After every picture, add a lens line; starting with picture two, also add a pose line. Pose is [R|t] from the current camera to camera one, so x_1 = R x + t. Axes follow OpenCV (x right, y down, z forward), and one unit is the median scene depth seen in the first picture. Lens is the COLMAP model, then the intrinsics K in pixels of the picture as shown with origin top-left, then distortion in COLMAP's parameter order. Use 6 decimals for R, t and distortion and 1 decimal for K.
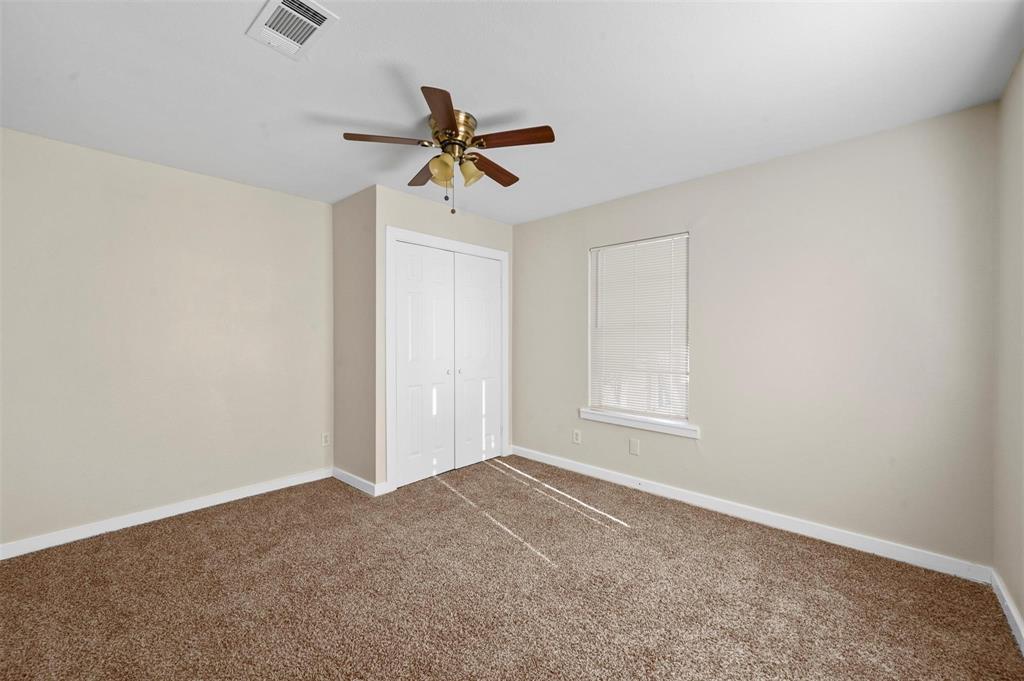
lens RADIAL K [[408.3, 0, 507.9], [0, 408.3, 341.1], [0, 0, 1]] dist [0.003636, 0.001066]
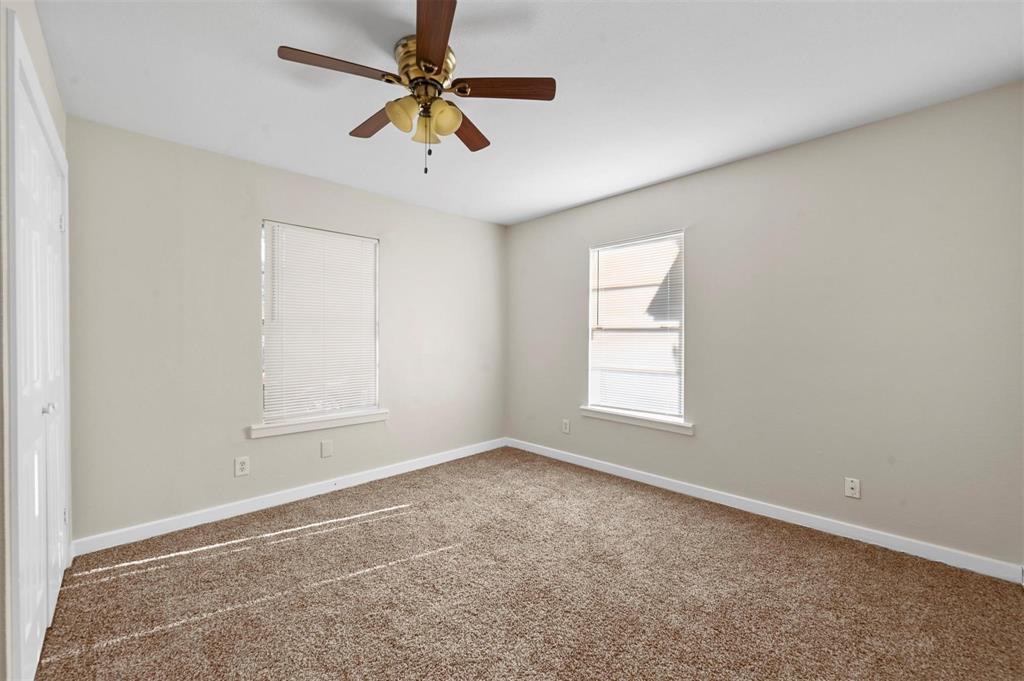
lens RADIAL K [[408.3, 0, 508.6], [0, 408.3, 337.0], [0, 0, 1]] dist [0.003636, 0.001066]
pose [[0.048276, -0.003238, 0.998829, -0.621473], [0.014549, 0.999891, 0.002539, 0.005274], [-0.998728, 0.014409, 0.048318, 0.538582]]
